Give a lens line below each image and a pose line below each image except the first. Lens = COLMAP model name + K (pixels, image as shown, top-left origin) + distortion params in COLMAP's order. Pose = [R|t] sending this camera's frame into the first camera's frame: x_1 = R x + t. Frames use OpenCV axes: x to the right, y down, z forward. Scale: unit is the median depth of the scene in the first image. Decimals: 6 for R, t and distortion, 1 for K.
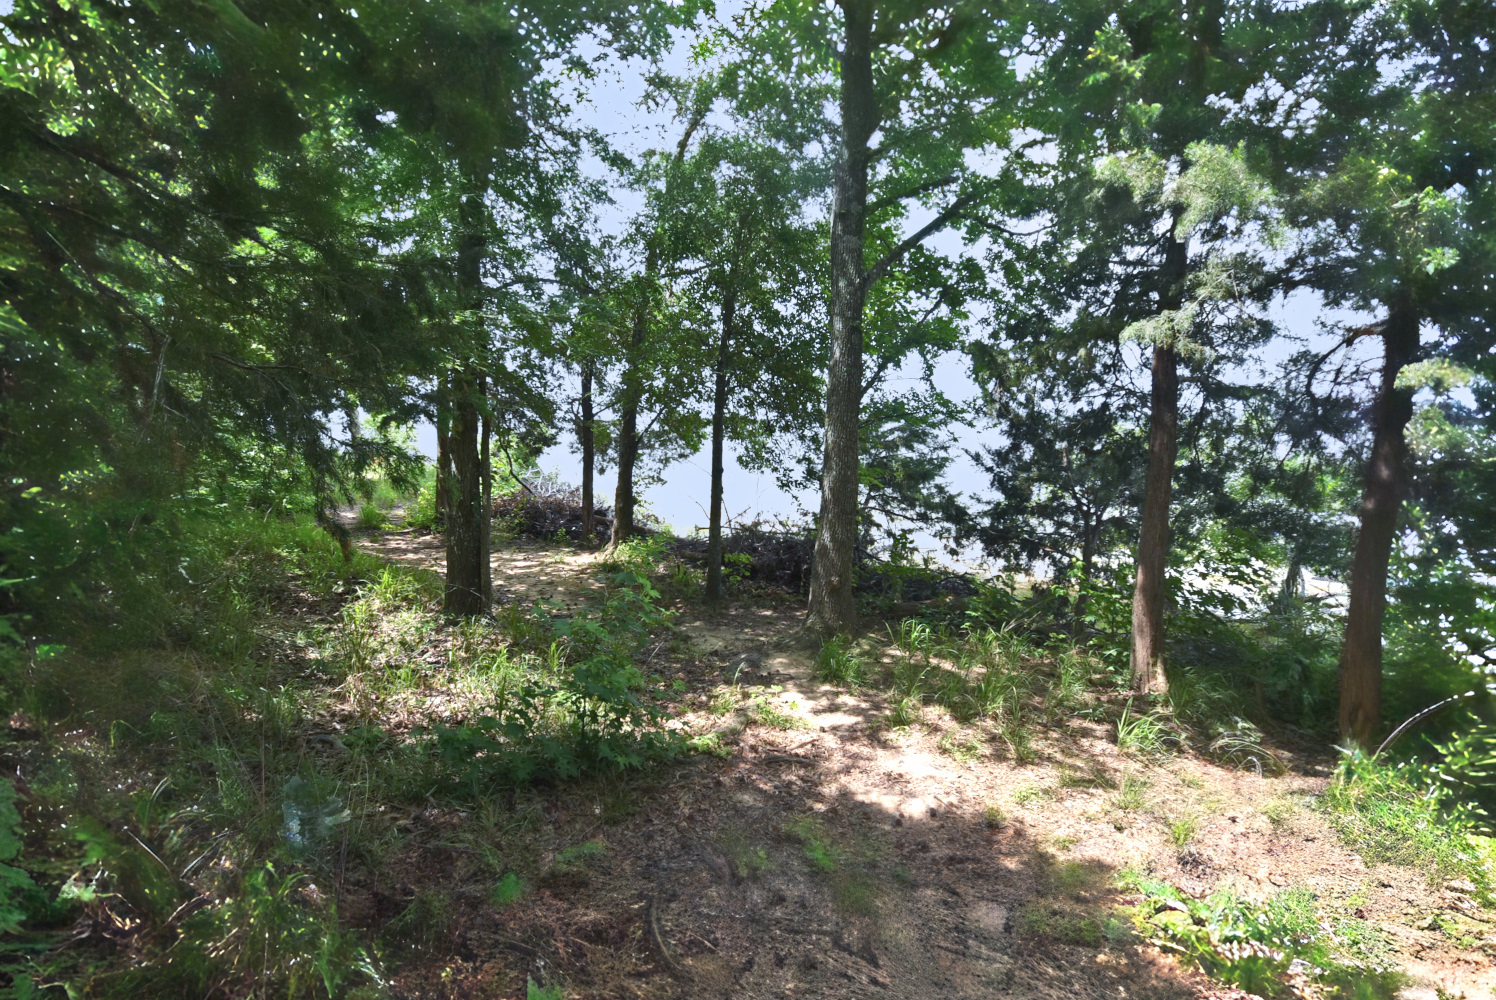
lens RADIAL K [[651.2, 0, 746.8], [0, 651.2, 499.0], [0, 0, 1]] dist [-0.004074, 0.000299]
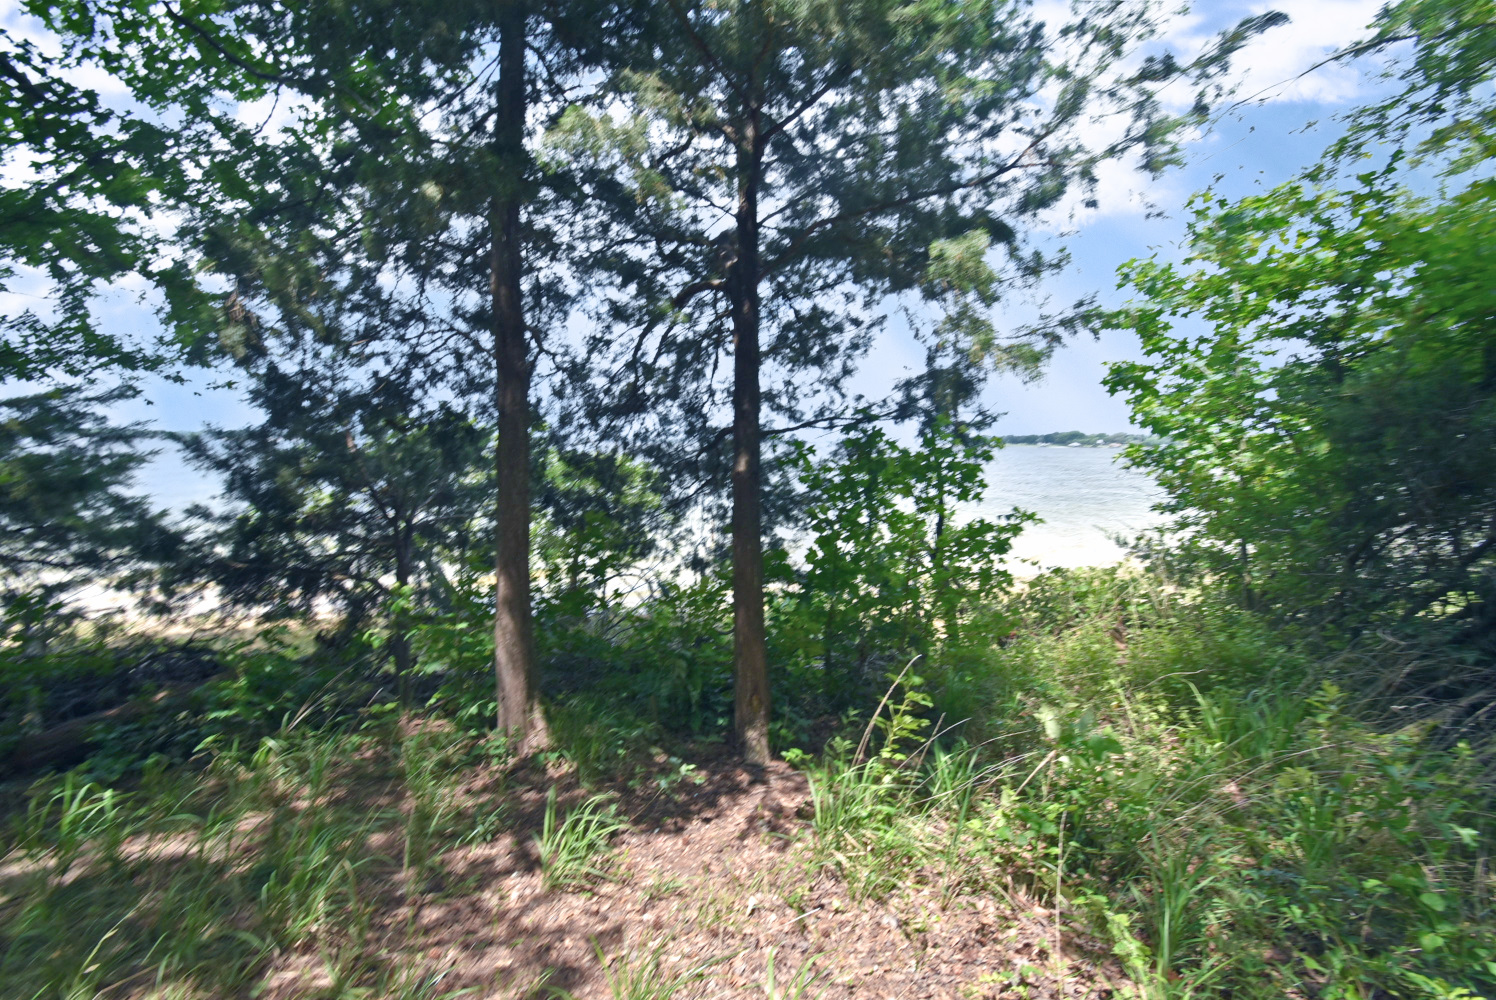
lens RADIAL K [[651.2, 0, 746.3], [0, 651.2, 499.3], [0, 0, 1]] dist [-0.004074, 0.000299]
pose [[0.494949, -0.061205, 0.866764, 0.080477], [0.083960, 0.996217, 0.022402, 0.014819], [-0.864856, 0.061685, 0.498216, 0.256975]]
